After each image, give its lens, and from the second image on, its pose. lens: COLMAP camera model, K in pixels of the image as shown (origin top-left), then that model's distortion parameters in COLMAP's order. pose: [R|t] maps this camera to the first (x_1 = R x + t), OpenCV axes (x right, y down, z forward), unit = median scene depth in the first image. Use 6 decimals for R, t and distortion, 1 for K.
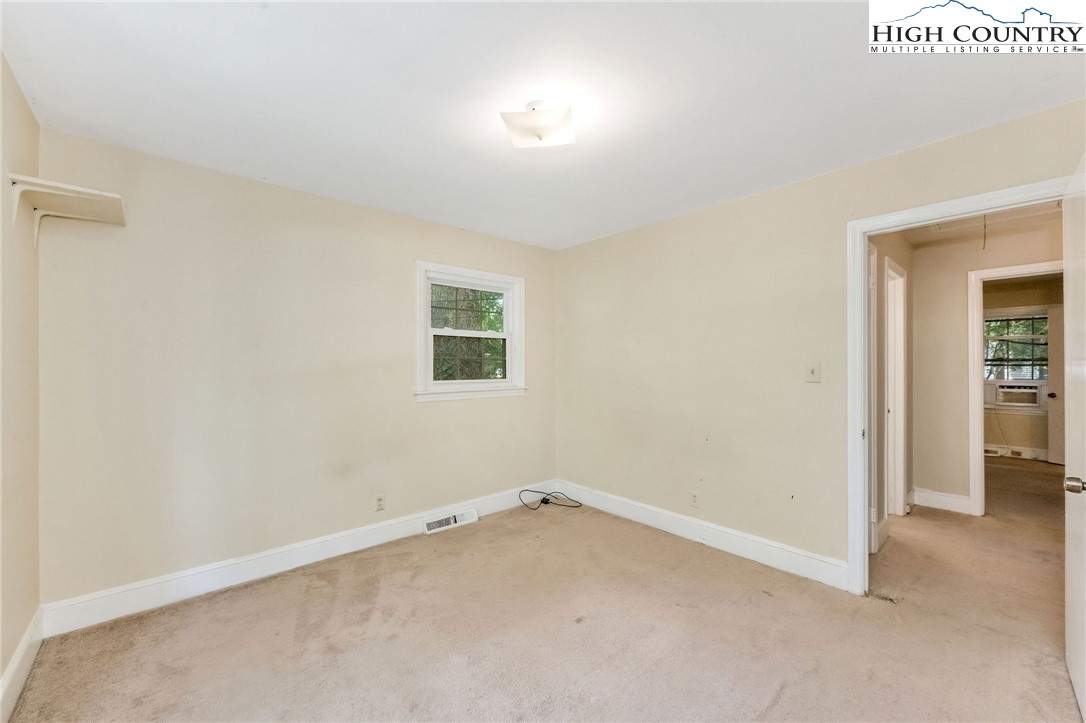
lens RADIAL K [[435.6, 0, 546.7], [0, 435.6, 360.2], [0, 0, 1]] dist [0.000518, 0.000131]
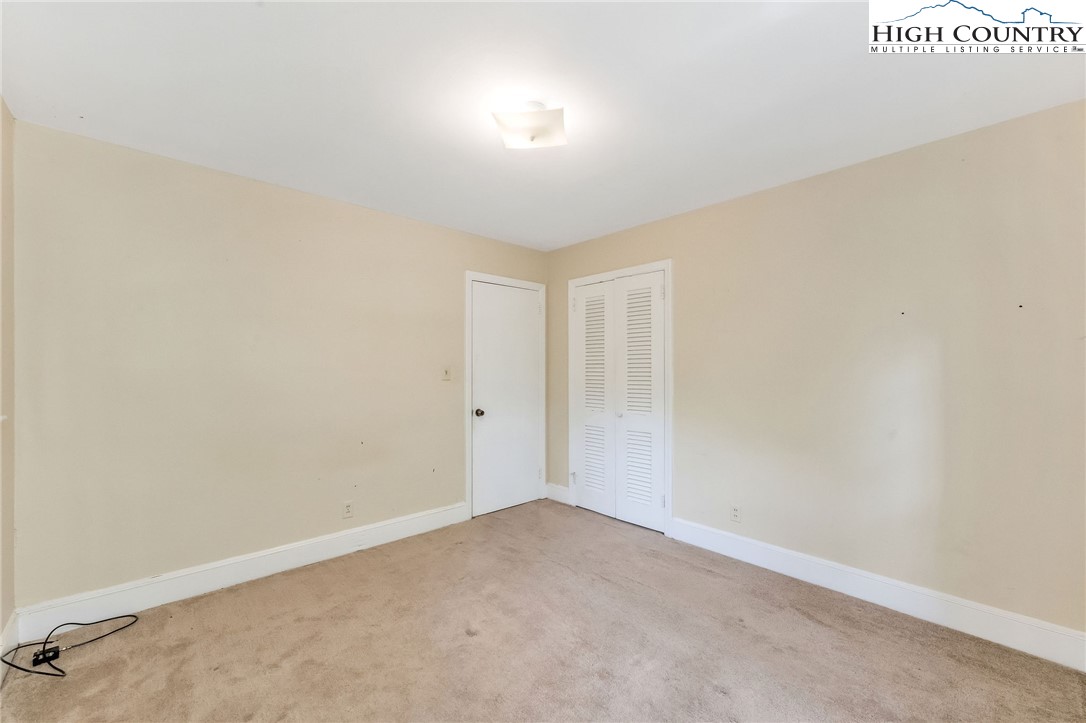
lens RADIAL K [[435.6, 0, 546.7], [0, 435.6, 360.2], [0, 0, 1]] dist [0.000518, 0.000131]
pose [[-0.015092, 0.009943, 0.999837, -0.618379], [-0.009954, 0.999900, -0.010094, -0.001097], [-0.999837, -0.010105, -0.014991, 0.583856]]
